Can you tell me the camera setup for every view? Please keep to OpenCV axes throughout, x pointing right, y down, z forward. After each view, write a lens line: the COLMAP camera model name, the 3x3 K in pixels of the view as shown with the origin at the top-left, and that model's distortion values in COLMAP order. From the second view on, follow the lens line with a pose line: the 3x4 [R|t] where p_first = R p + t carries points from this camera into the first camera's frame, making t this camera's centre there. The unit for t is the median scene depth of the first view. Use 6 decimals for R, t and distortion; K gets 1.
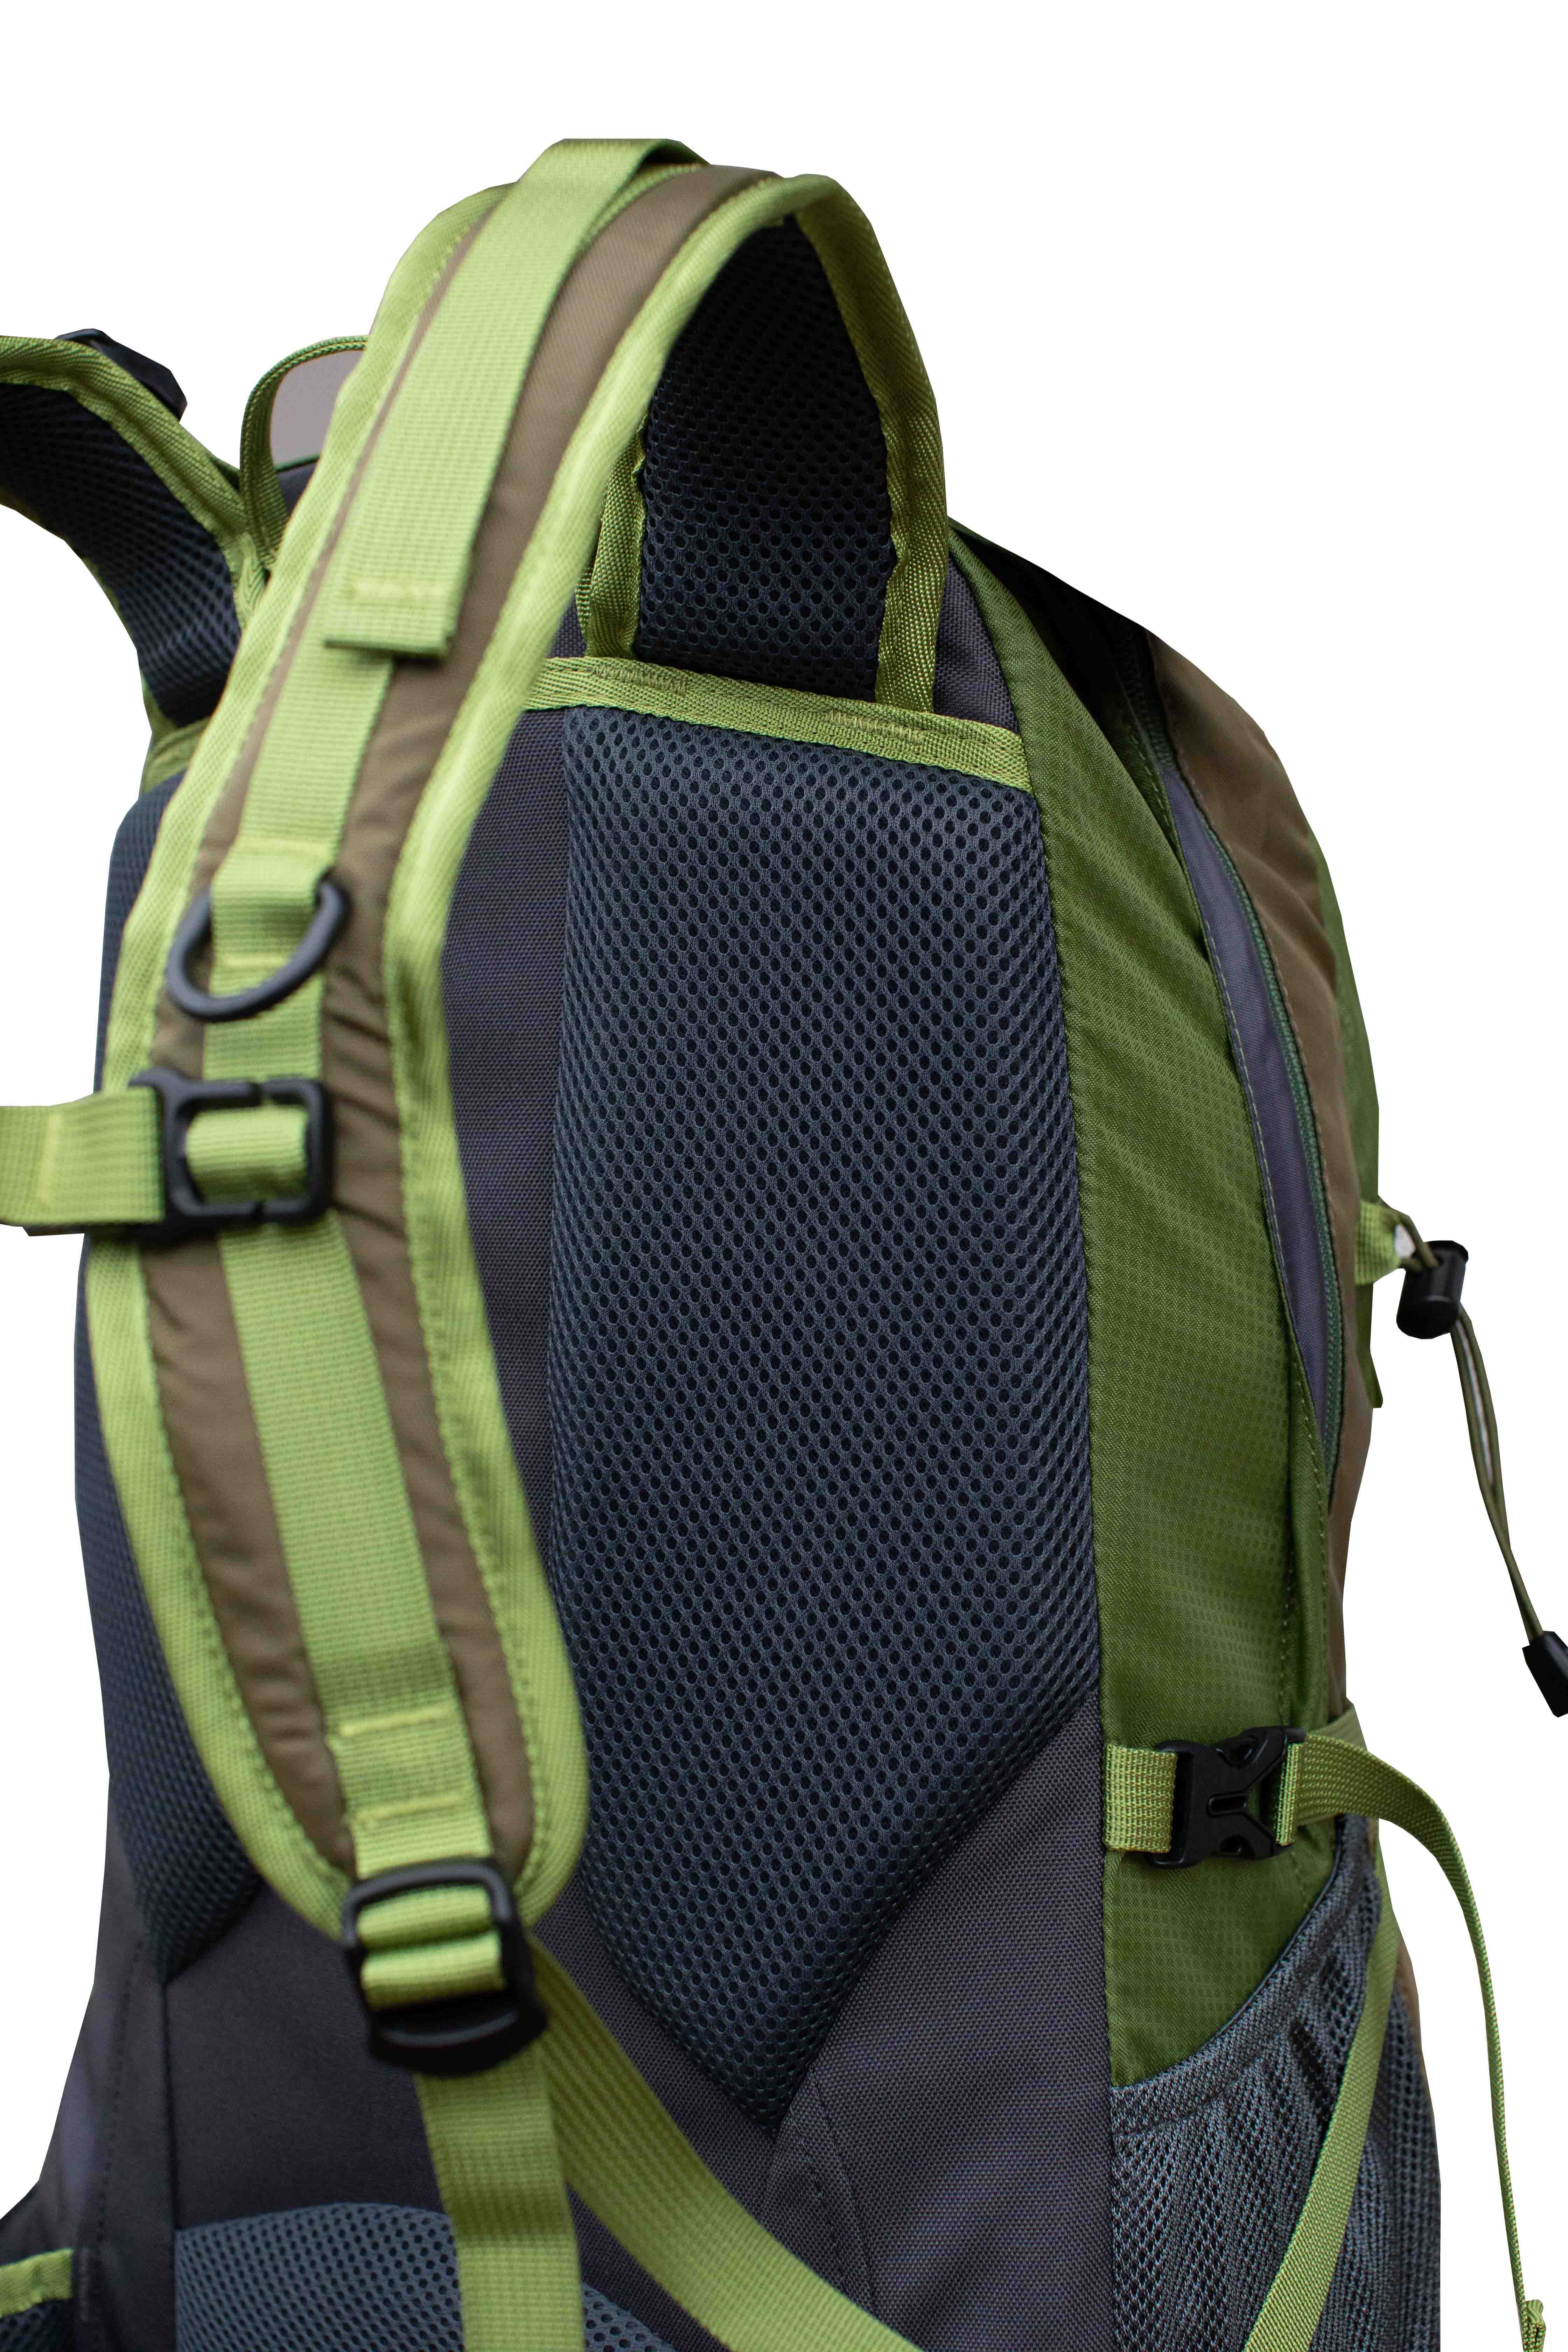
lens RADIAL K [[3424.9, 0, 786.3], [0, 3424.9, 1042.5], [0, 0, 1]] dist [-0.173737, 0.027880]
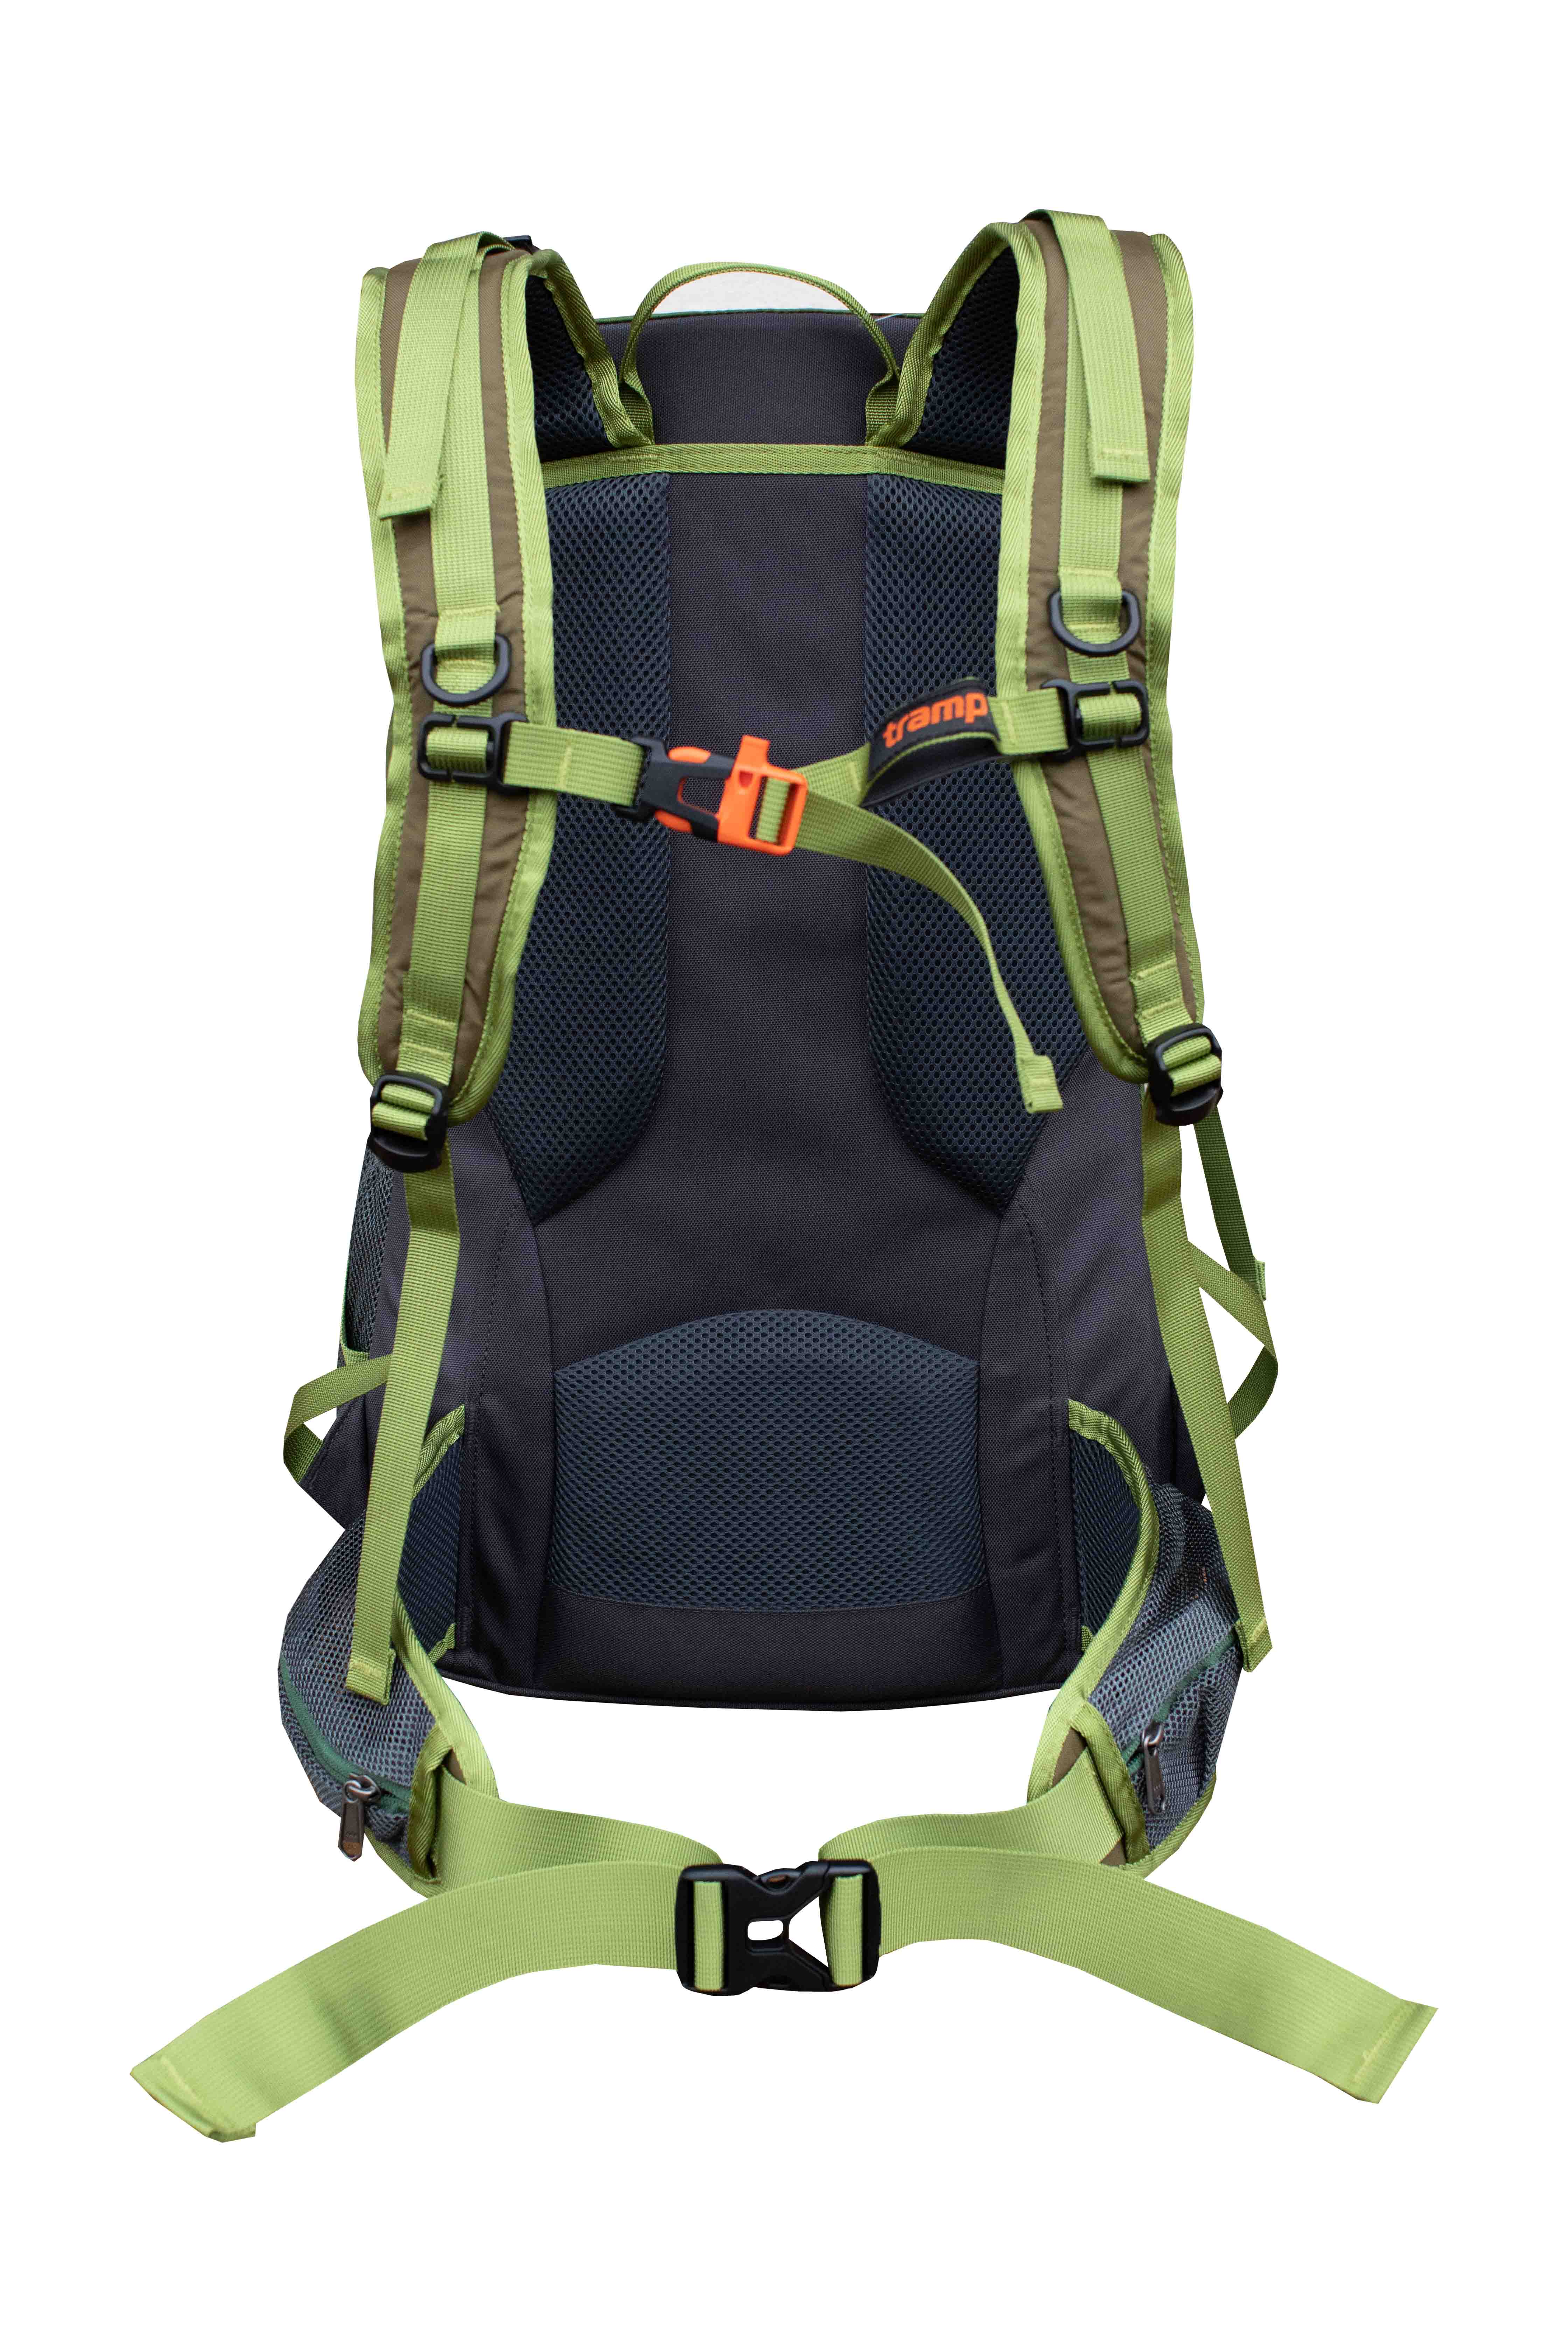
lens RADIAL K [[3424.9, 0, 786.3], [0, 3424.9, 1042.5], [0, 0, 1]] dist [-0.173737, 0.027880]
pose [[0.802694, -0.104616, 0.587144, -1.604902], [0.024056, 0.989373, 0.143397, -0.077696], [-0.595906, -0.100980, 0.796680, -0.634380]]
